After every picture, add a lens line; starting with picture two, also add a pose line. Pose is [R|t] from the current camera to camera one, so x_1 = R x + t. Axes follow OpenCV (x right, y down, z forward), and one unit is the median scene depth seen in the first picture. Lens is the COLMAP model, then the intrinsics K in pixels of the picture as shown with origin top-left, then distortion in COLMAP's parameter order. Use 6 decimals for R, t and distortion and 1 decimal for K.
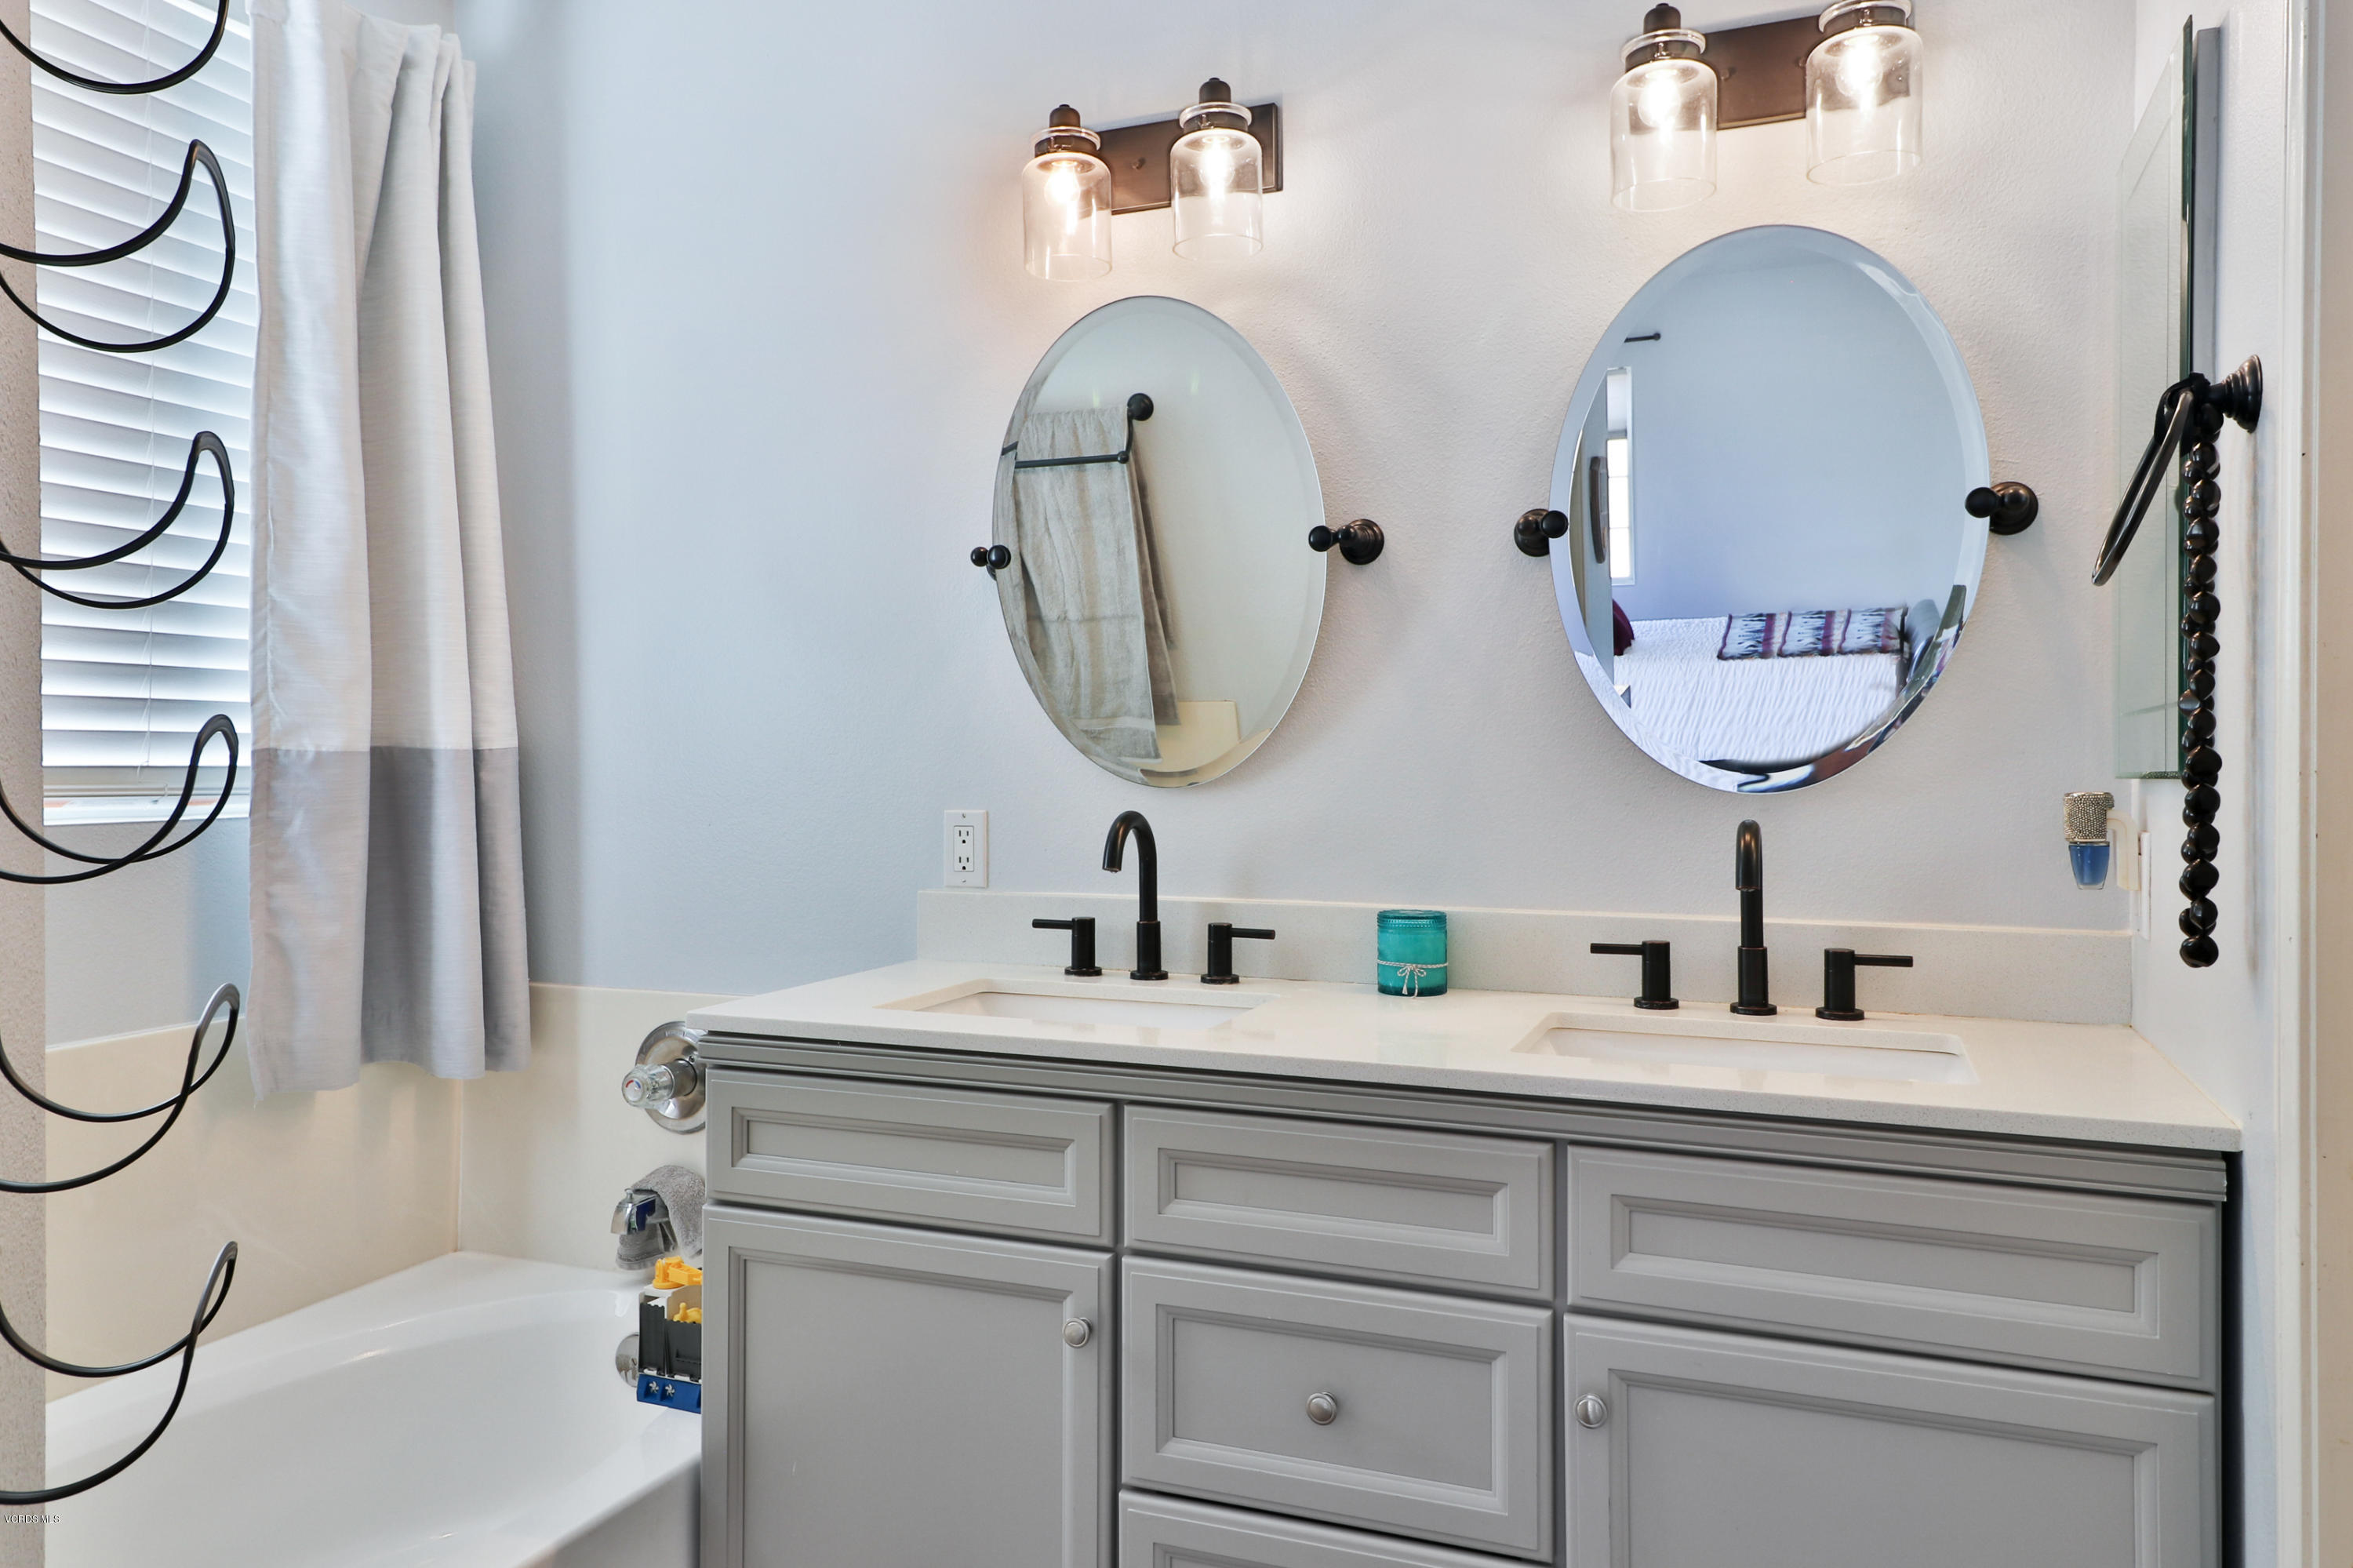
lens RADIAL K [[1707.5, 0, 1126.0], [0, 1707.5, 776.9], [0, 0, 1]] dist [0.020212, 0.003818]
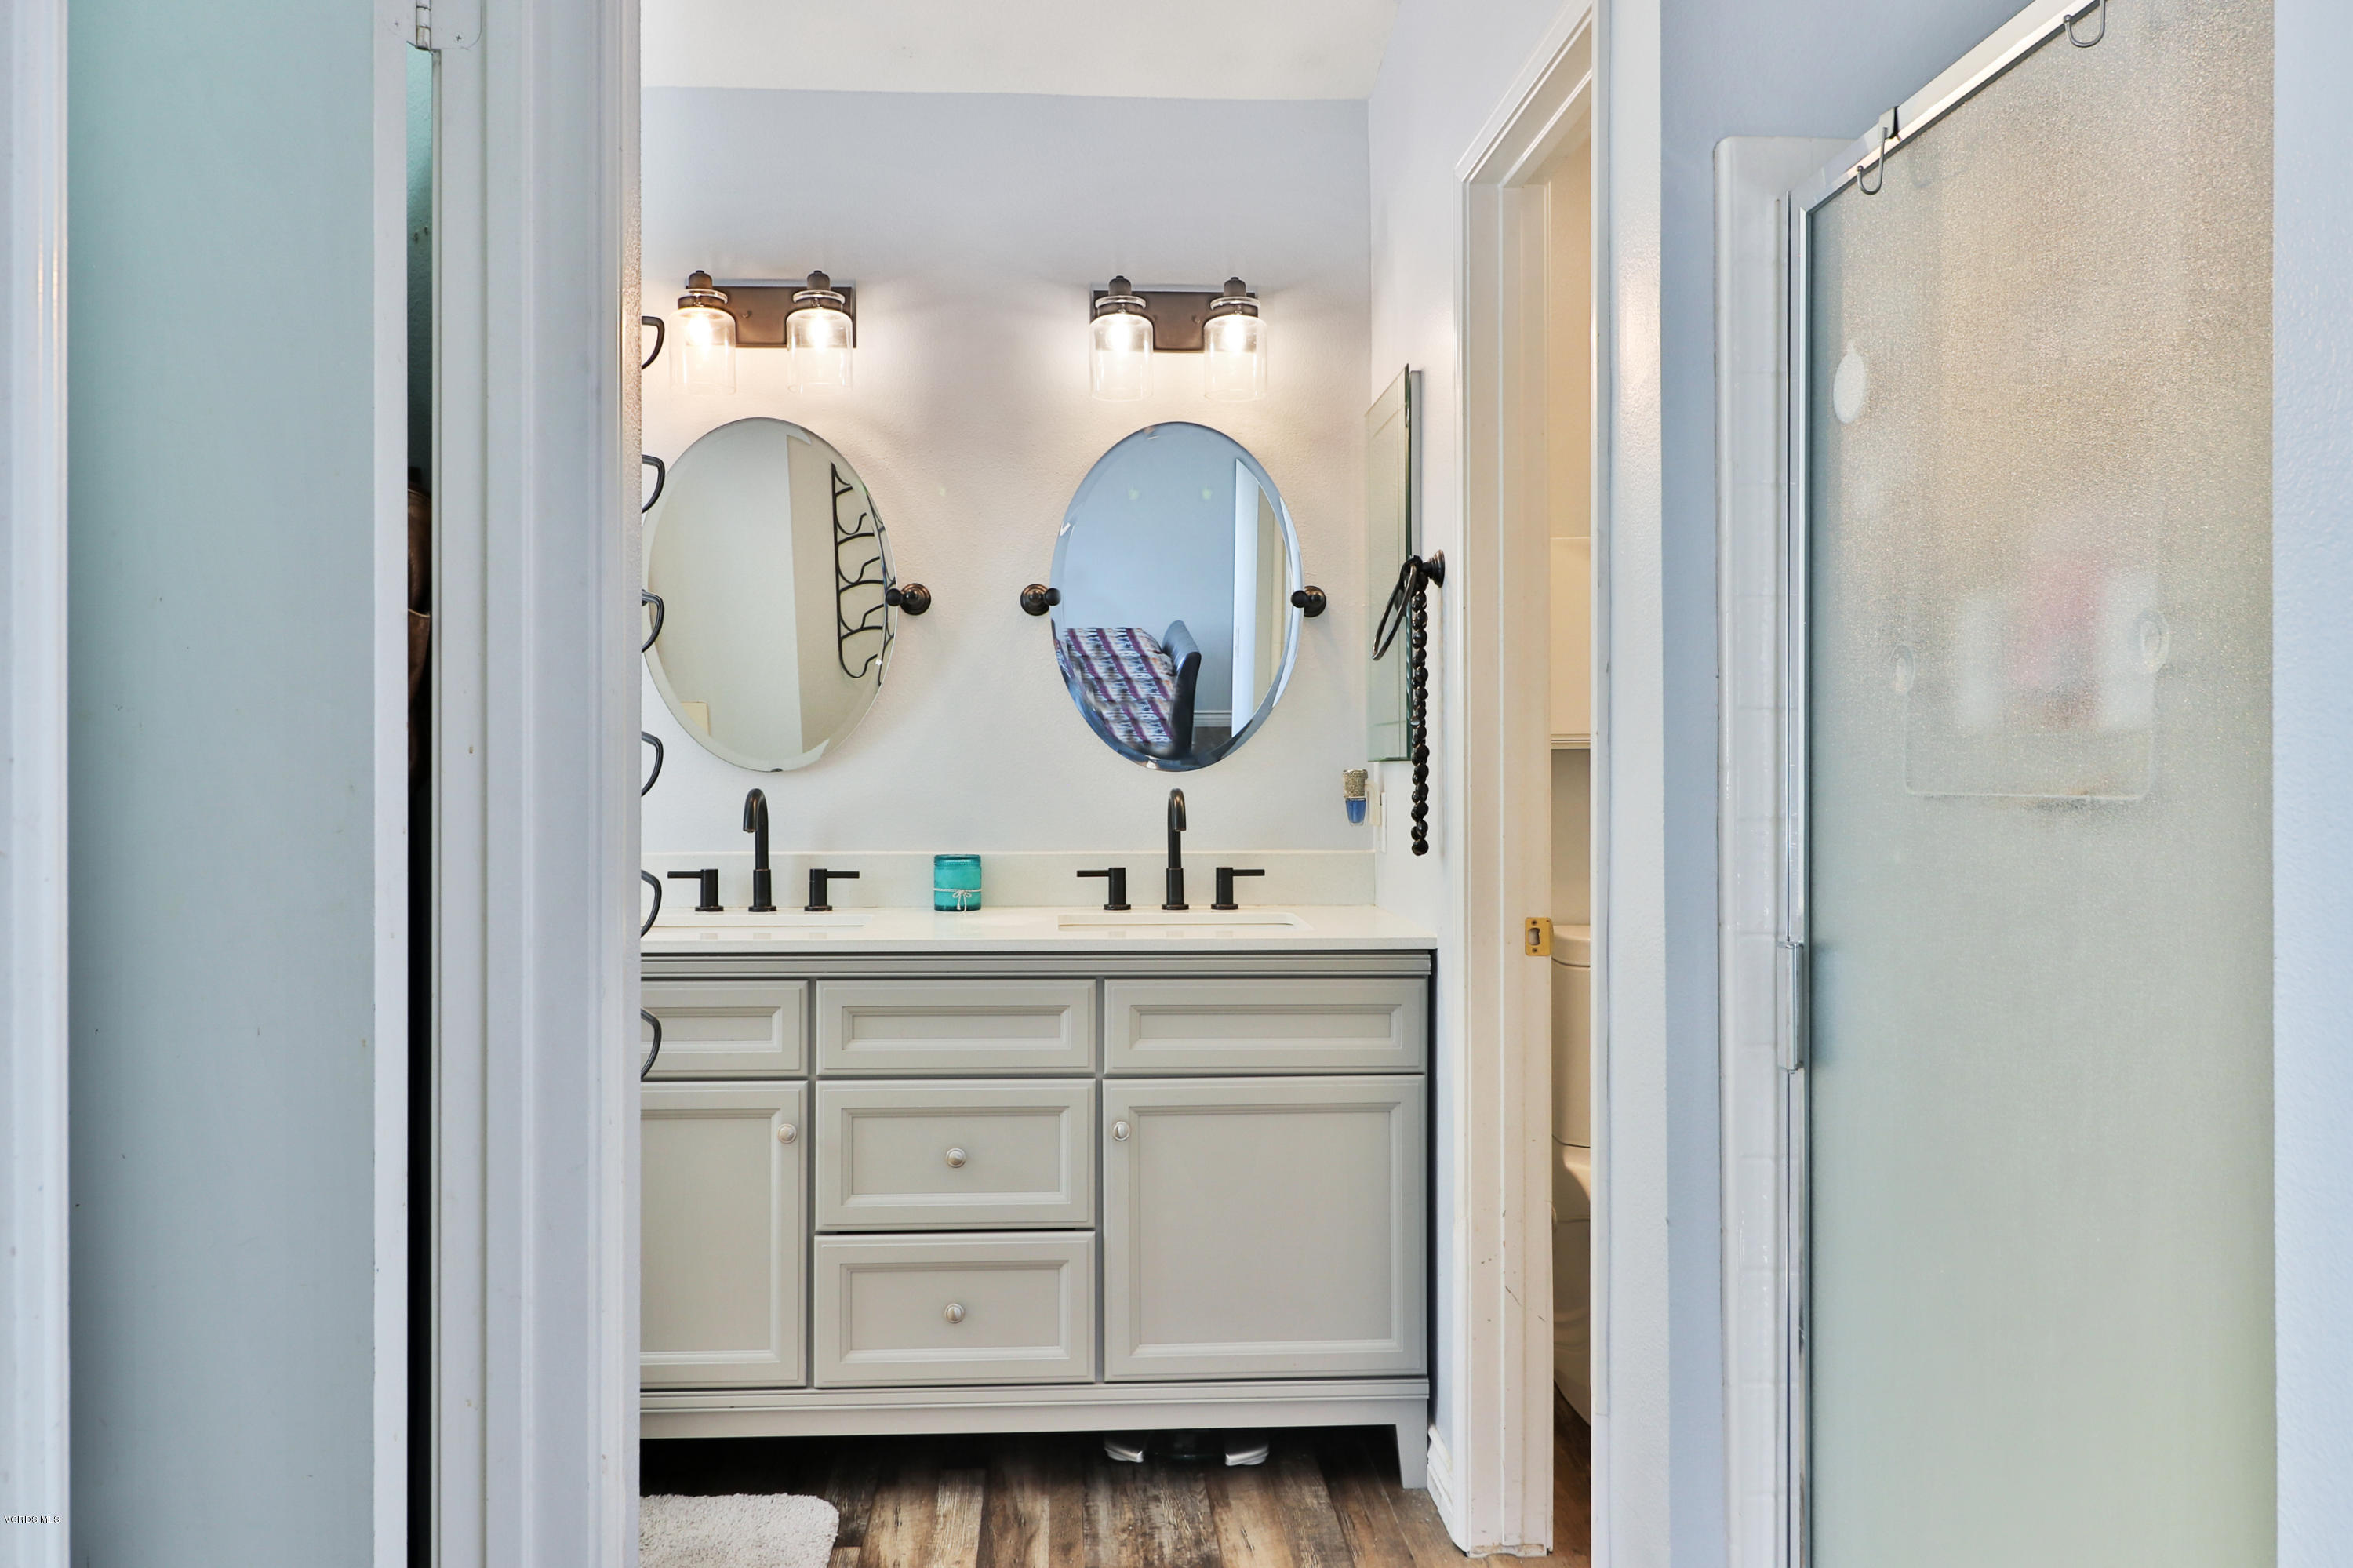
lens RADIAL K [[1707.5, 0, 1172.4], [0, 1707.5, 768.2], [0, 0, 1]] dist [0.020212, 0.003818]
pose [[0.899433, -0.005252, 0.437027, -0.379193], [0.005691, 0.999984, 0.000303, 0.006189], [-0.437021, 0.002215, 0.899449, -0.496367]]
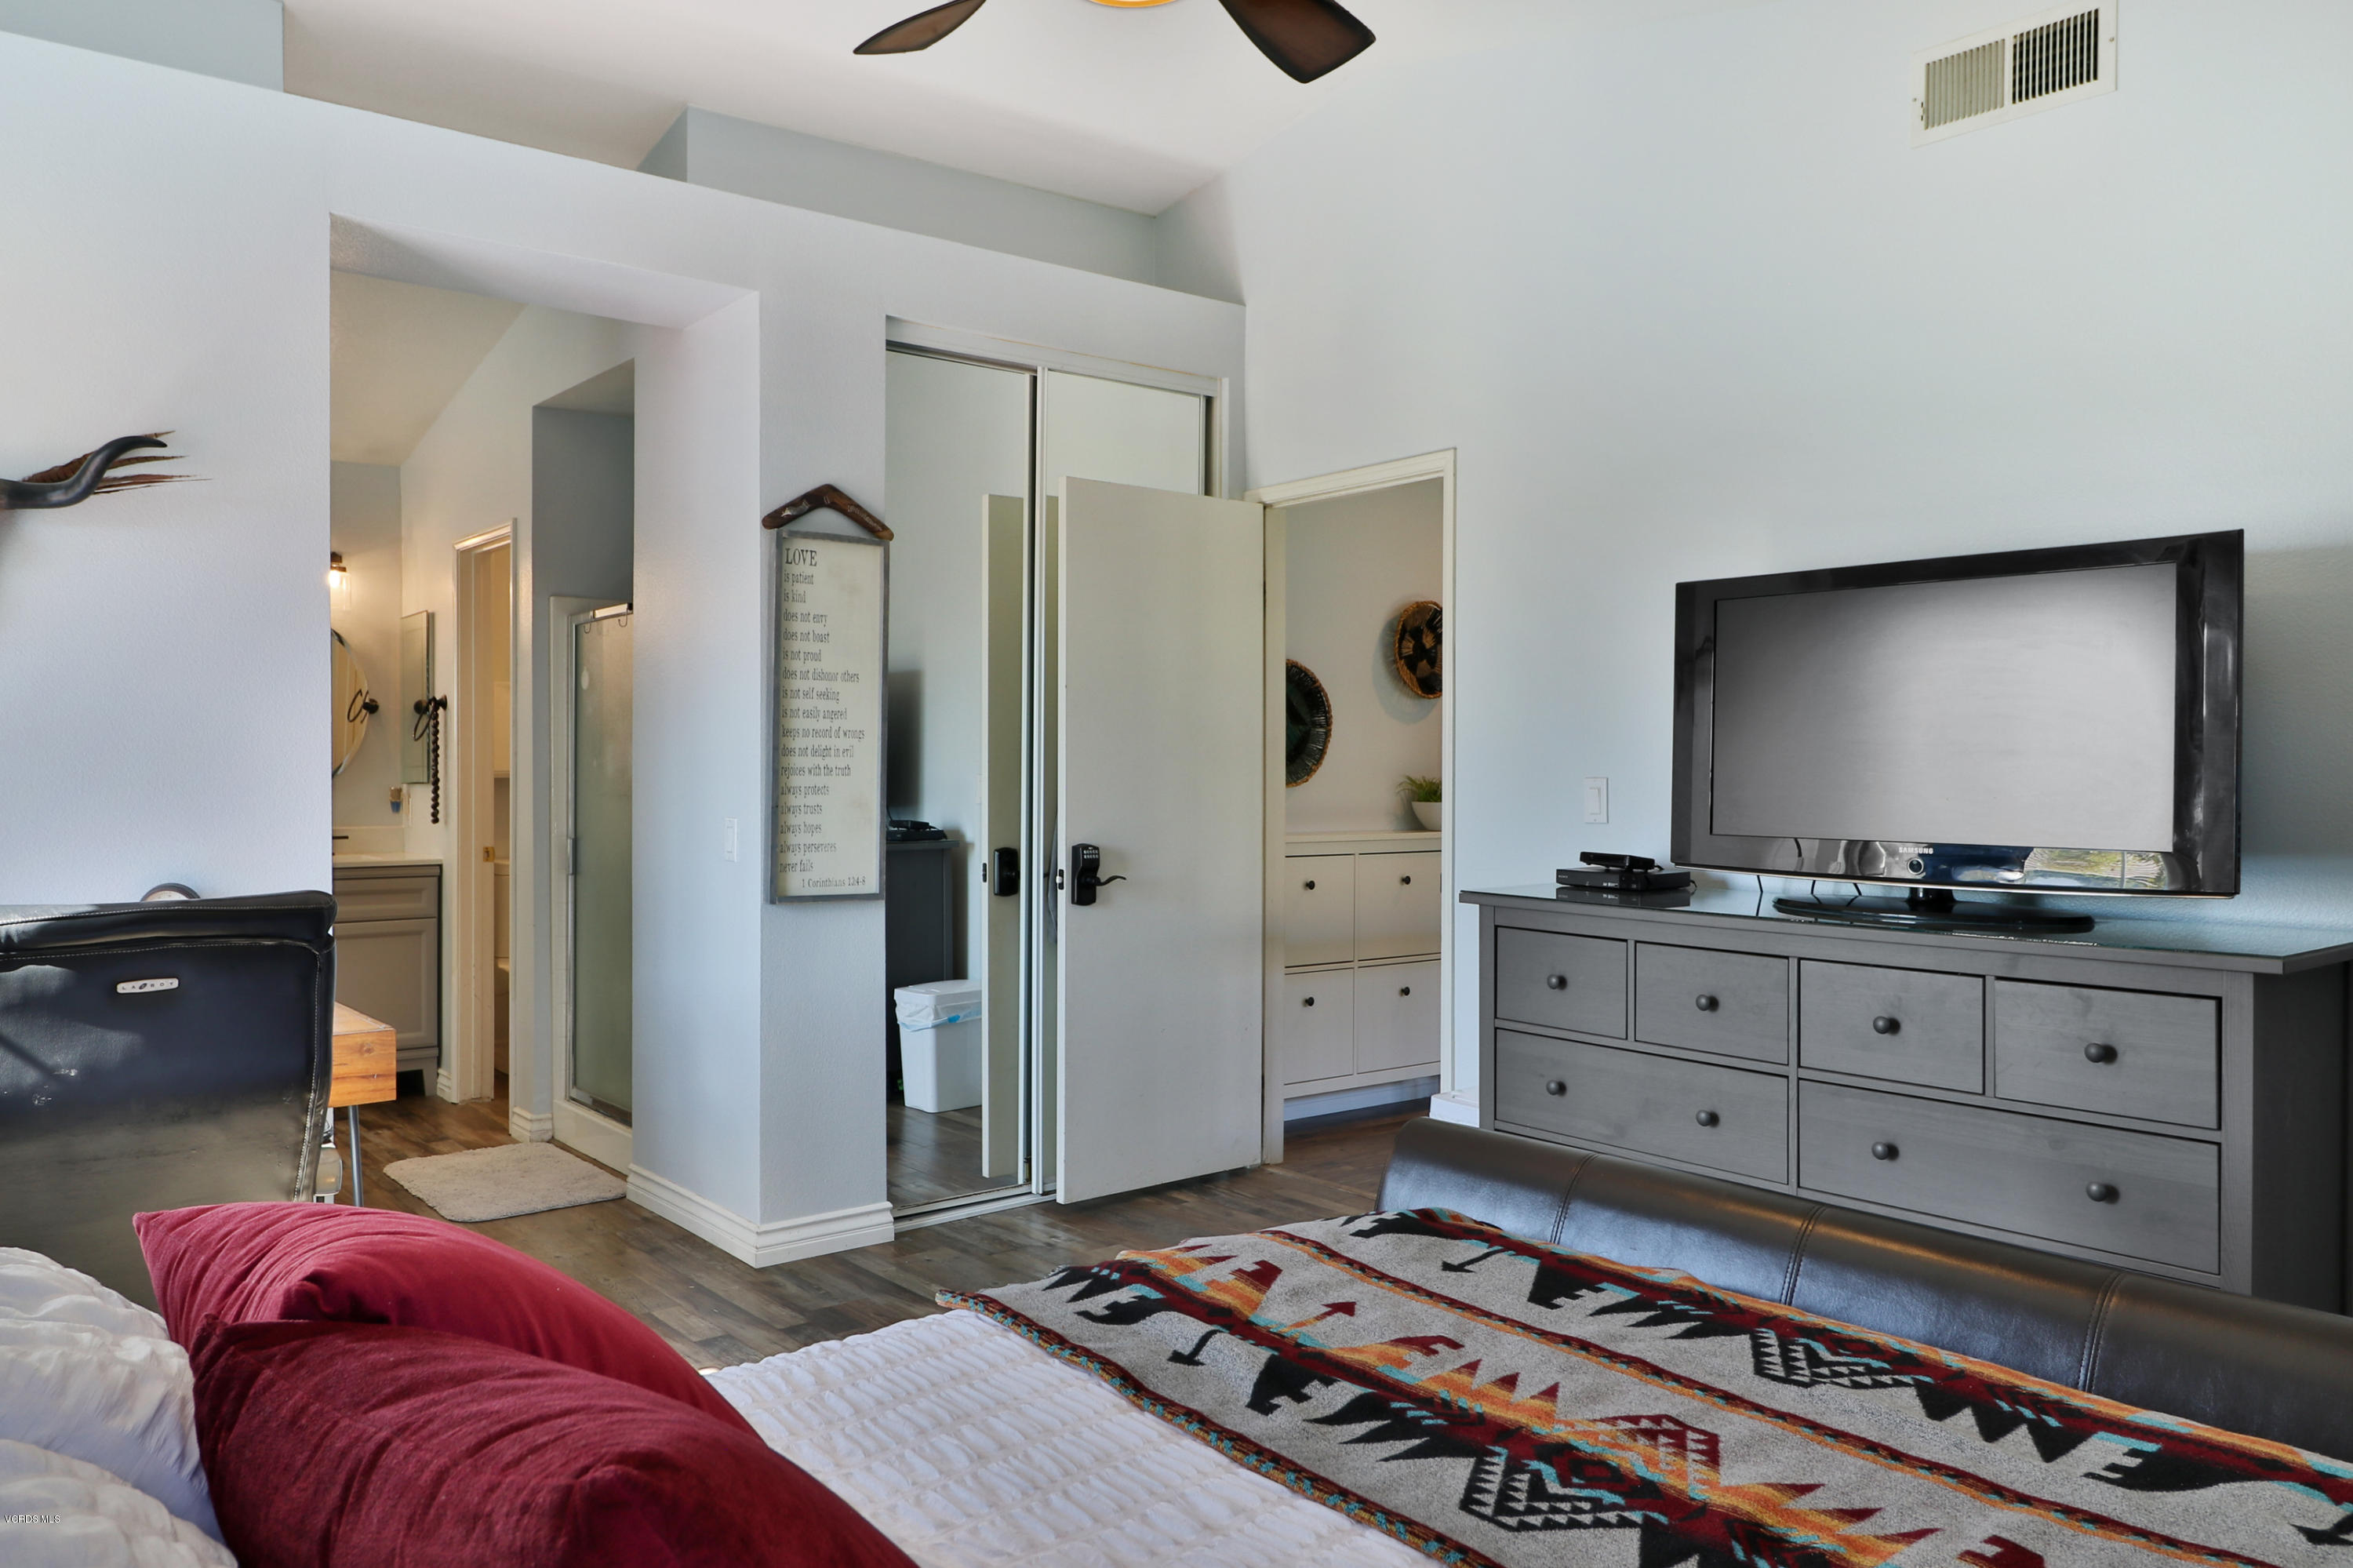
lens RADIAL K [[1707.5, 0, 1164.7], [0, 1707.5, 786.5], [0, 0, 1]] dist [0.020212, 0.003818]
pose [[0.497248, -0.002374, 0.867605, -1.867418], [0.003904, 0.999992, 0.000499, 0.011150], [-0.867600, 0.003139, 0.497253, -2.330663]]
